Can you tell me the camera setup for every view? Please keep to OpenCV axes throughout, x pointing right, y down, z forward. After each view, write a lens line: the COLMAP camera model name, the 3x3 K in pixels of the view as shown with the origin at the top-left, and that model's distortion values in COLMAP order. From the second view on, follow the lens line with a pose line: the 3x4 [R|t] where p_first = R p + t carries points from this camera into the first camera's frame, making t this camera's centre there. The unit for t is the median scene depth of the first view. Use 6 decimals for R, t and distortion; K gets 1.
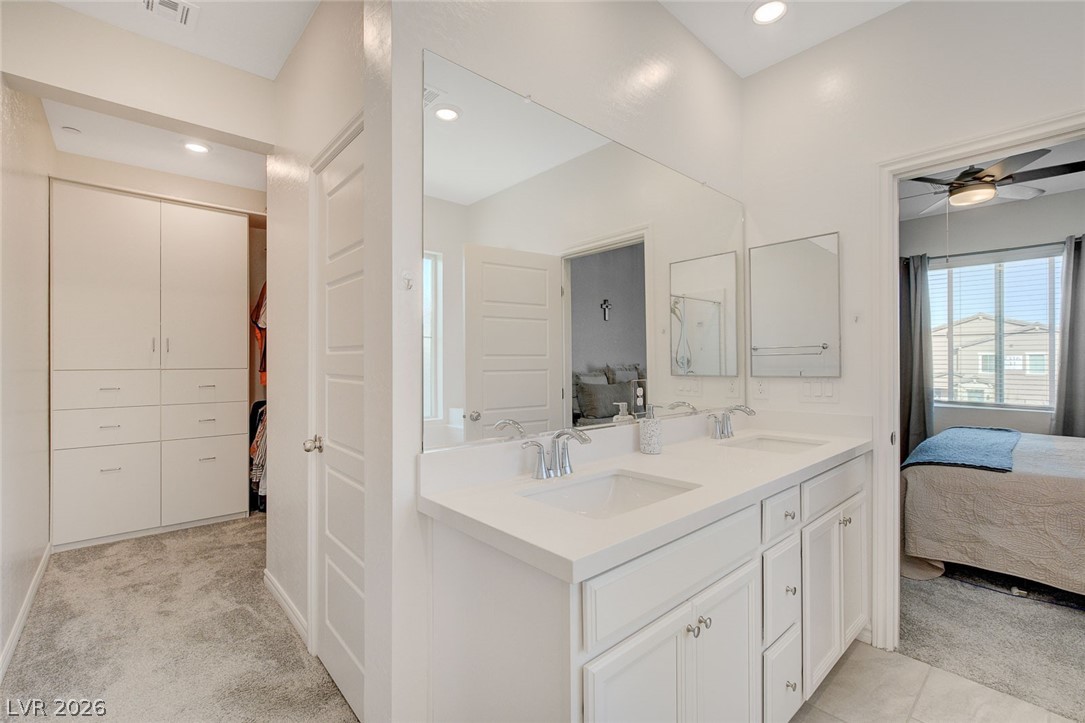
lens RADIAL K [[472.0, 0, 544.2], [0, 472.0, 362.0], [0, 0, 1]] dist [-0.018642, 0.003620]
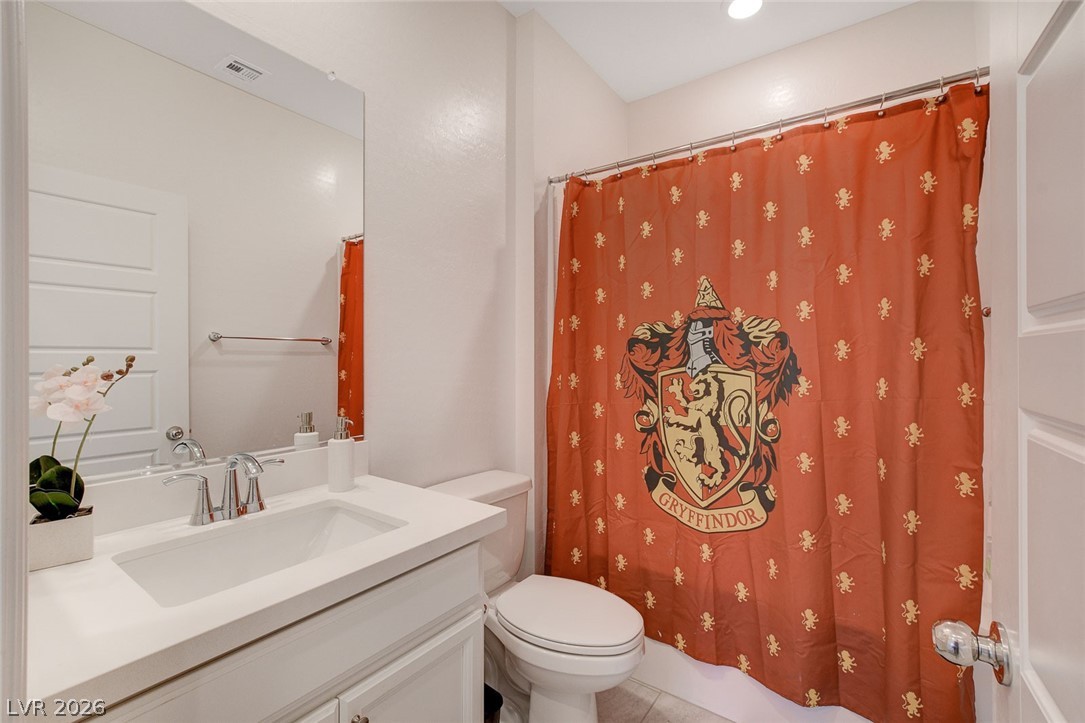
lens RADIAL K [[472.0, 0, 540.3], [0, 472.0, 357.4], [0, 0, 1]] dist [-0.018642, 0.003620]
pose [[0.975362, 0.009377, 0.220411, 0.373235], [-0.007208, 0.999917, -0.010643, -0.007703], [-0.220493, 0.008792, 0.975349, 0.178569]]
